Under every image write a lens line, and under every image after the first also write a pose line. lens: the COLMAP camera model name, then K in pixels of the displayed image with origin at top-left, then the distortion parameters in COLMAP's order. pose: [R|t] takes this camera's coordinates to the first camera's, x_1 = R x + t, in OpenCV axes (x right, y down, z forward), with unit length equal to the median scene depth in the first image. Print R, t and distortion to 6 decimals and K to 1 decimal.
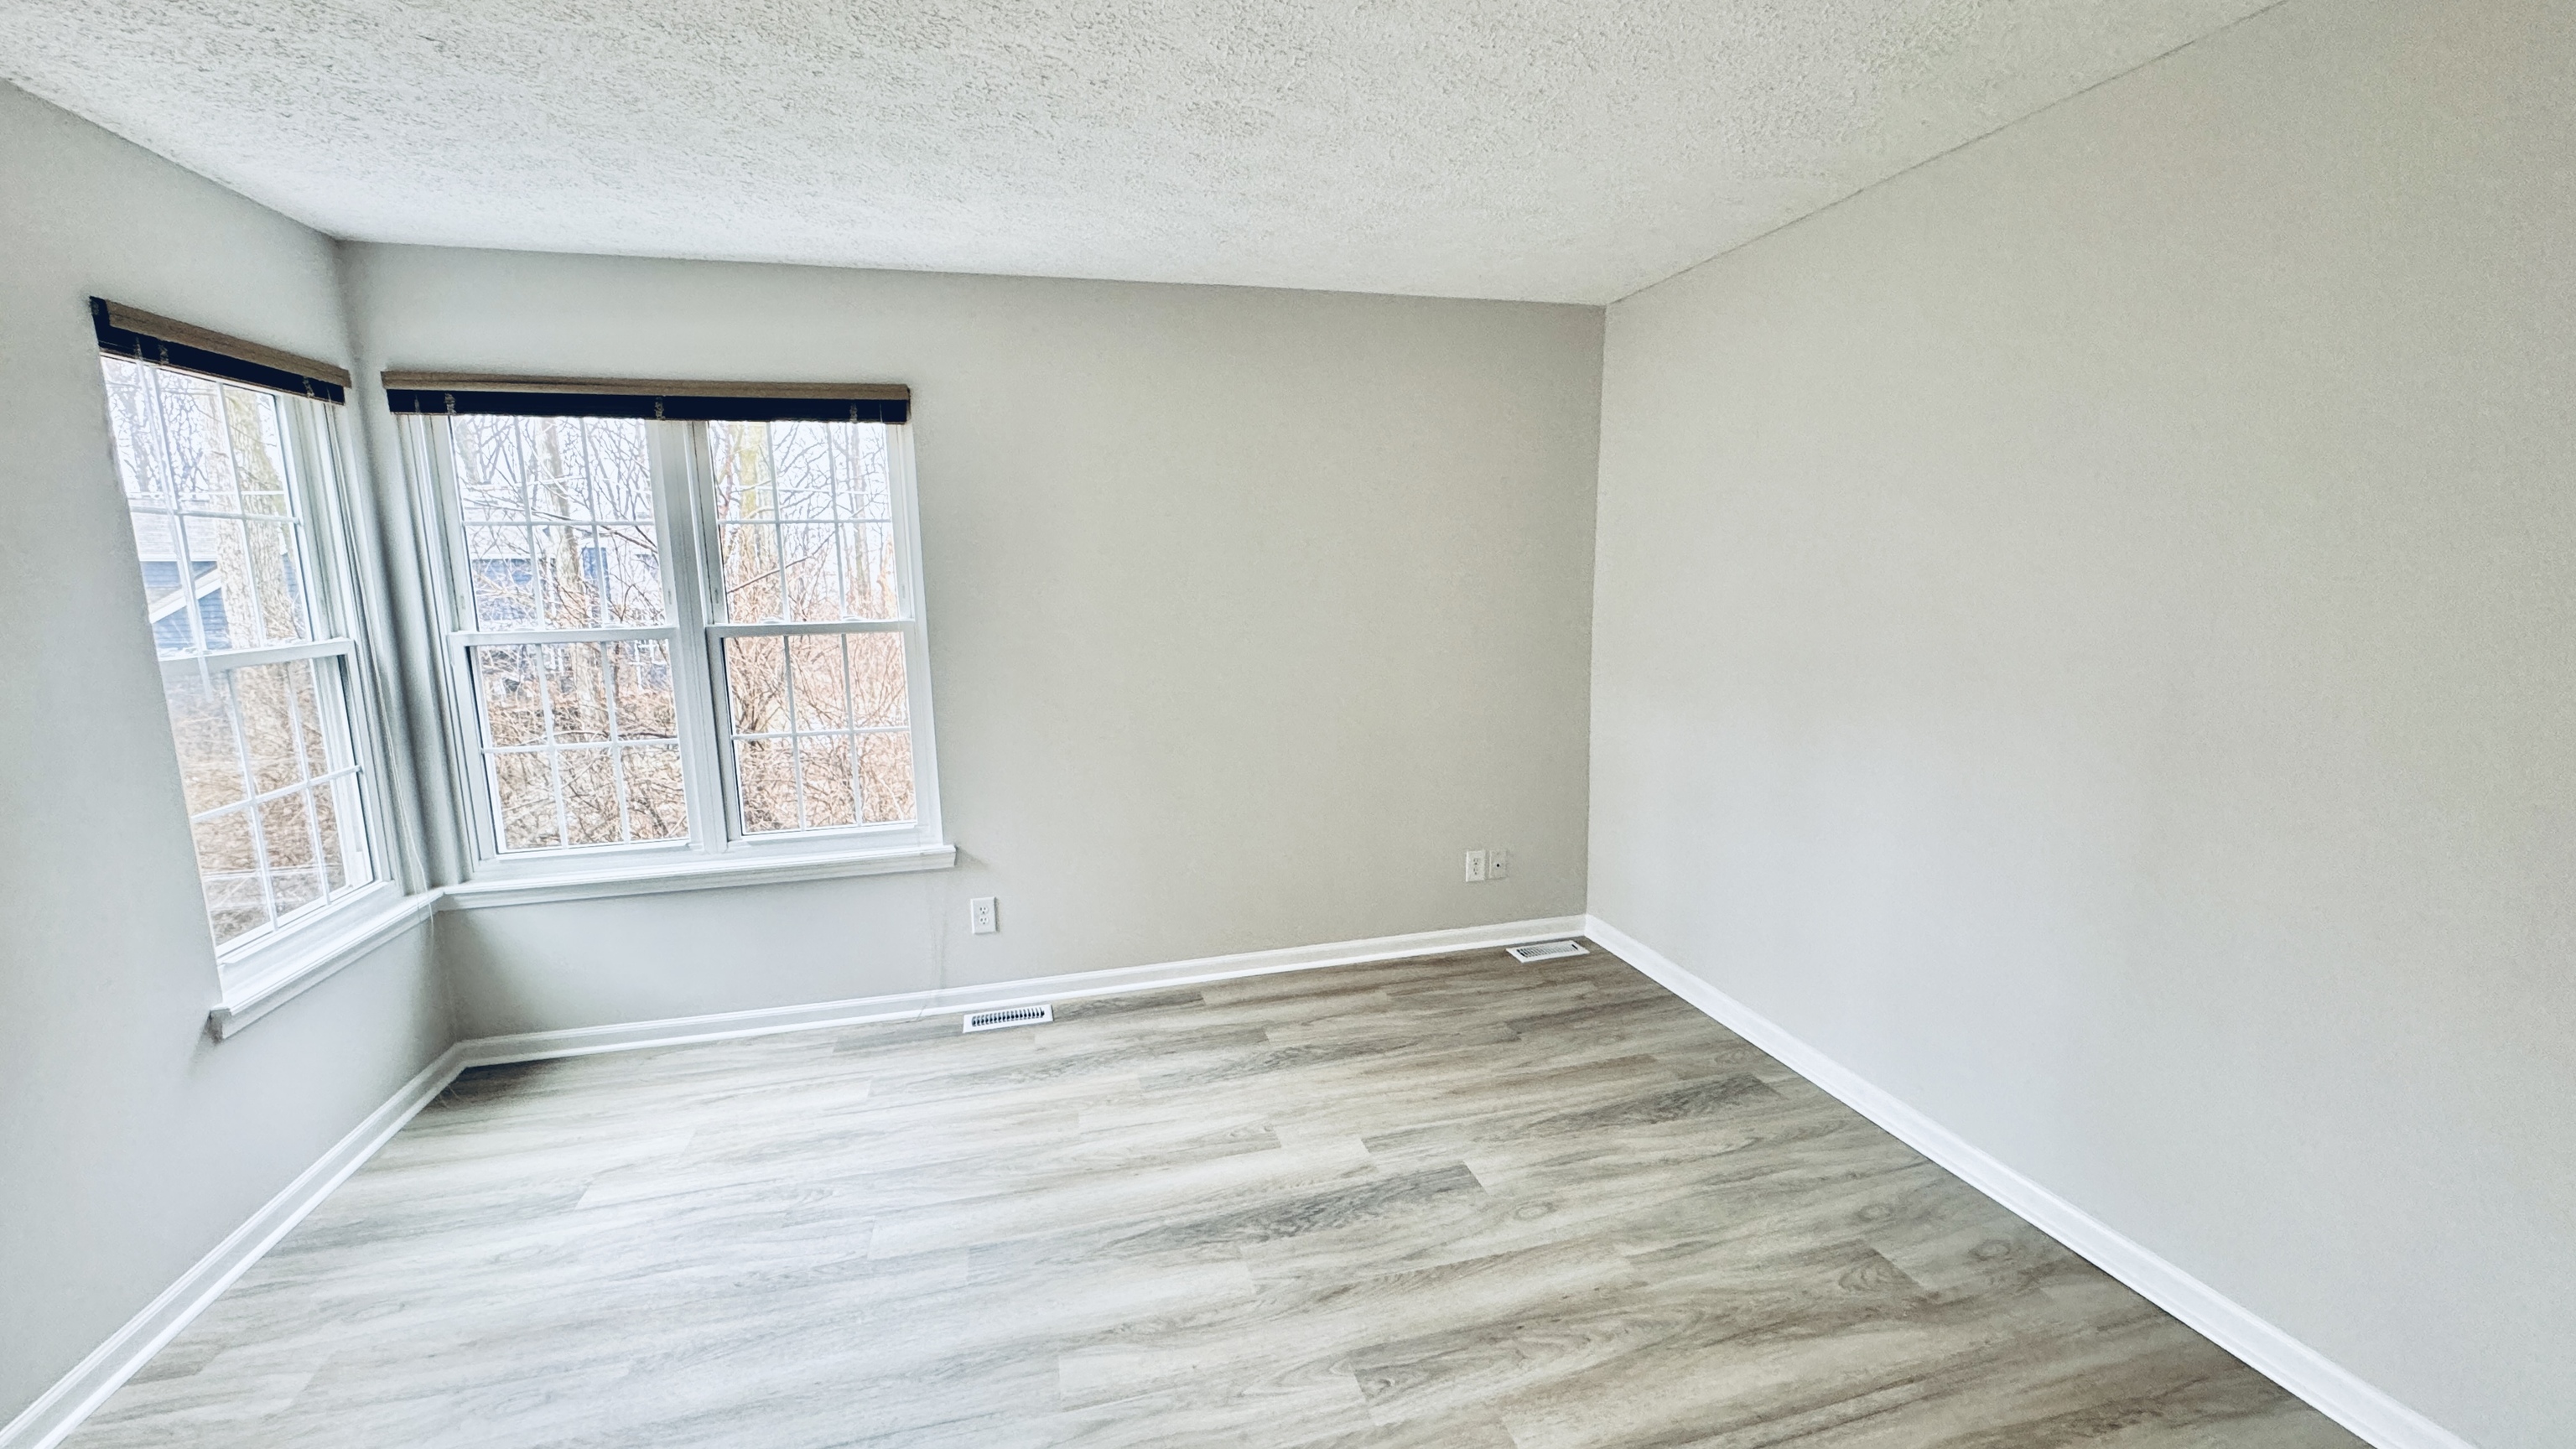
lens RADIAL K [[1025.5, 0, 1288.0], [0, 1025.5, 724.5], [0, 0, 1]] dist [0.000186, 0.000016]
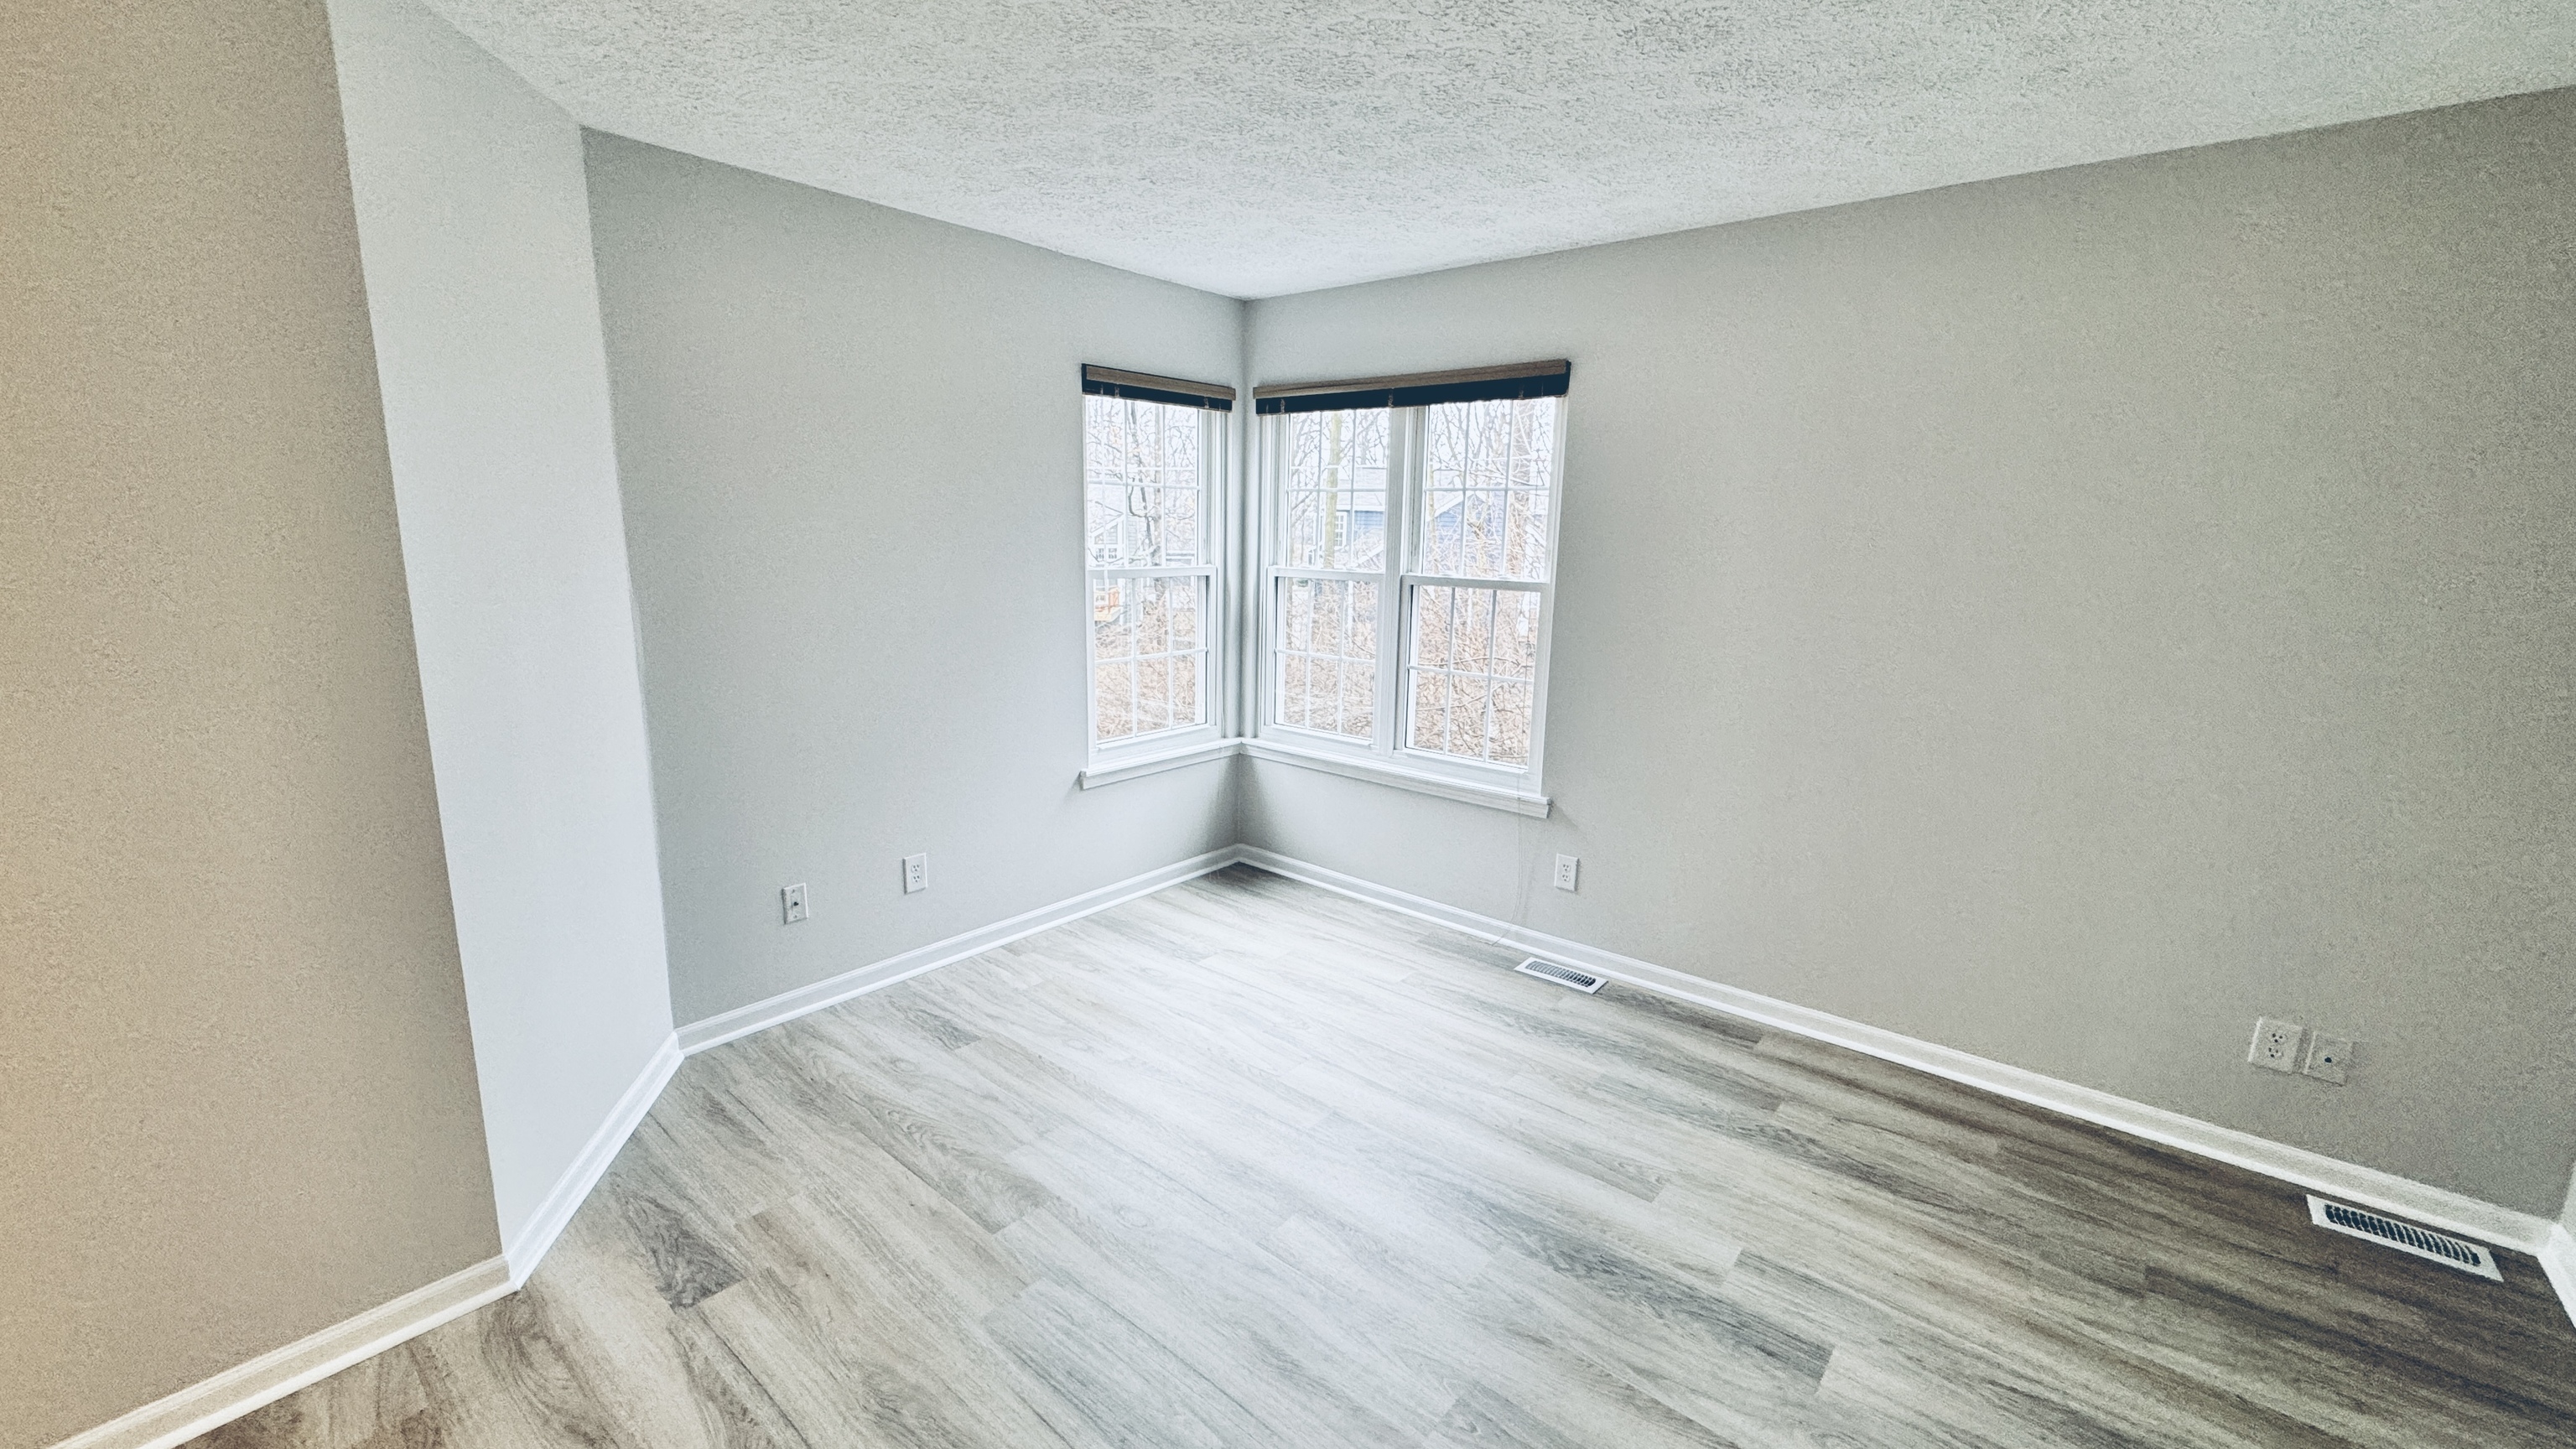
lens RADIAL K [[1025.5, 0, 1288.0], [0, 1025.5, 724.5], [0, 0, 1]] dist [0.000186, 0.000016]
pose [[0.577414, 0.185548, -0.795088, 0.381770], [-0.157445, 0.980860, 0.114560, -0.039489], [0.801127, 0.059034, 0.595576, 0.169011]]
